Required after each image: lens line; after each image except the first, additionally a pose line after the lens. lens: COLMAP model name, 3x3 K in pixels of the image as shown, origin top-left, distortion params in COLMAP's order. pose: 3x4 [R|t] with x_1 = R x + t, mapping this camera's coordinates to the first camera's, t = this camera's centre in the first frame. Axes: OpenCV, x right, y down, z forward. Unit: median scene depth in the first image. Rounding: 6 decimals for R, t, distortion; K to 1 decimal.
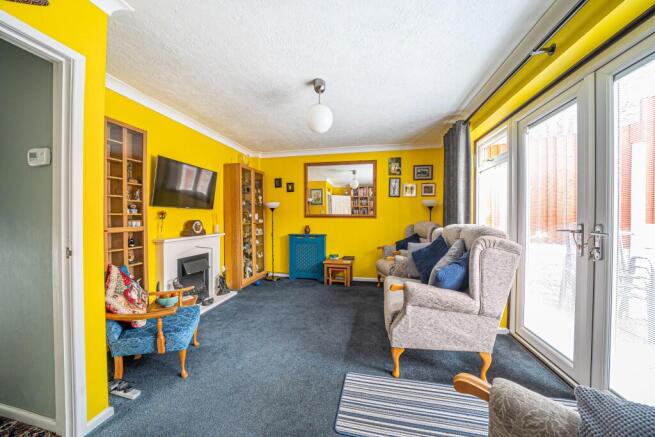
lens RADIAL K [[231.8, 0, 327.5], [0, 231.8, 218.5], [0, 0, 1]] dist [-0.001254, -0.000159]
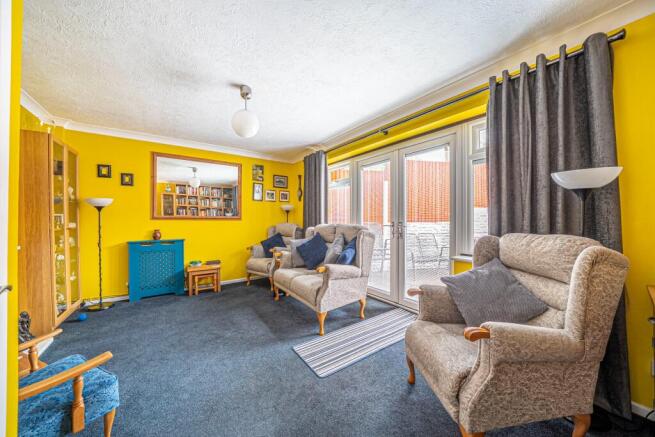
lens RADIAL K [[231.8, 0, 327.5], [0, 231.8, 218.5], [0, 0, 1]] dist [-0.001254, -0.000159]
pose [[0.671379, 0.000513, 0.741114, -0.319322], [0.006332, 0.999959, -0.006429, 0.000715], [-0.741087, 0.009009, 0.671348, 0.021616]]
